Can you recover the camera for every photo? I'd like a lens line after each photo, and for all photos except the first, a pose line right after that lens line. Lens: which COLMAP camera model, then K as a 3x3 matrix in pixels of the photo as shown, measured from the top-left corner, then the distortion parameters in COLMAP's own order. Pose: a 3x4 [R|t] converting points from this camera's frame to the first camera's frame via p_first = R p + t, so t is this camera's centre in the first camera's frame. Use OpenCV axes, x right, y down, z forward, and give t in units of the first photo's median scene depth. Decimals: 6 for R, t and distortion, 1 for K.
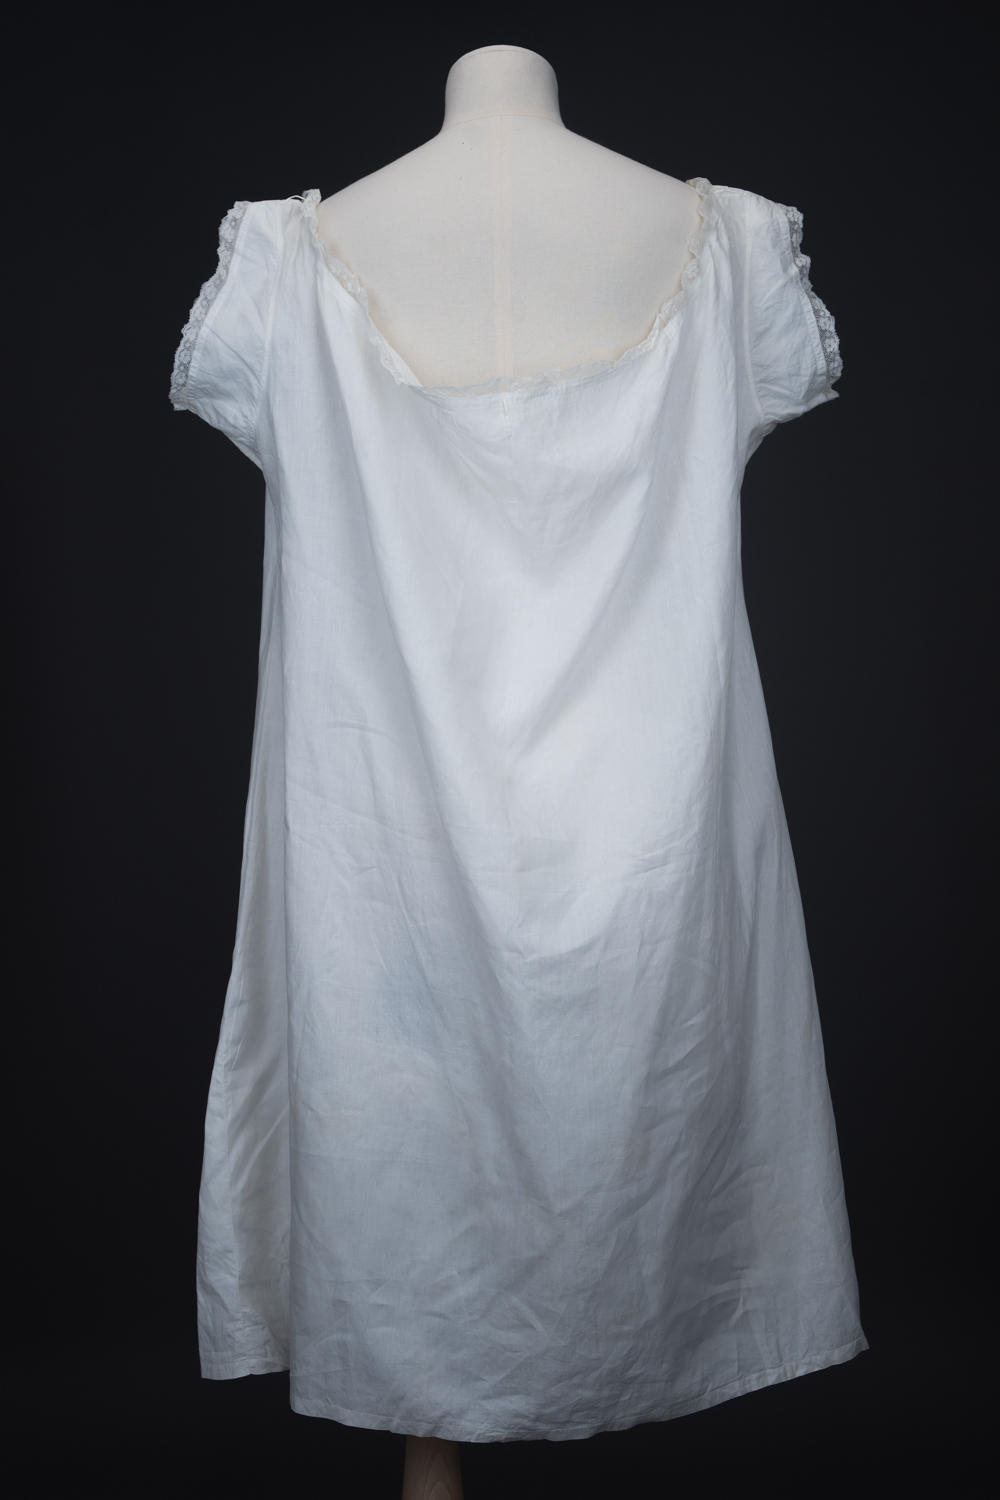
lens RADIAL K [[2031.0, 0, 501.9], [0, 2031.0, 765.6], [0, 0, 1]] dist [0.069362, 0.000000]
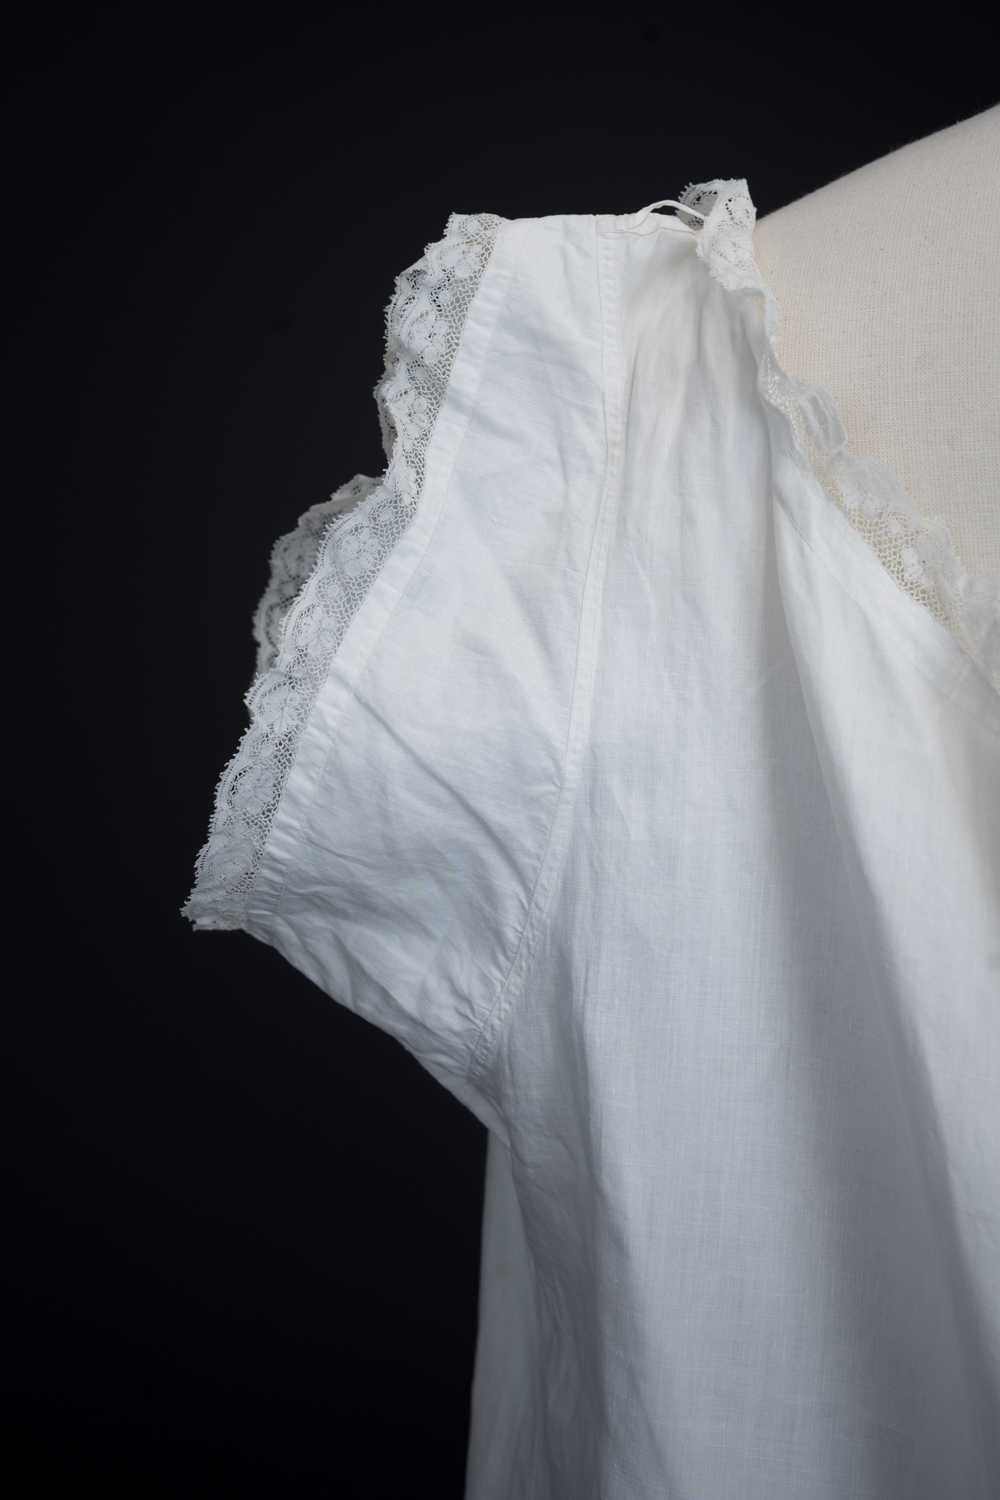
lens RADIAL K [[2031.0, 0, 497.7], [0, 2031.0, 743.1], [0, 0, 1]] dist [0.069362, 0.000000]
pose [[0.998126, 0.025465, 0.055645, -0.138074], [-0.025950, 0.999631, 0.007999, -0.208910], [-0.055421, -0.009428, 0.998419, 0.731308]]
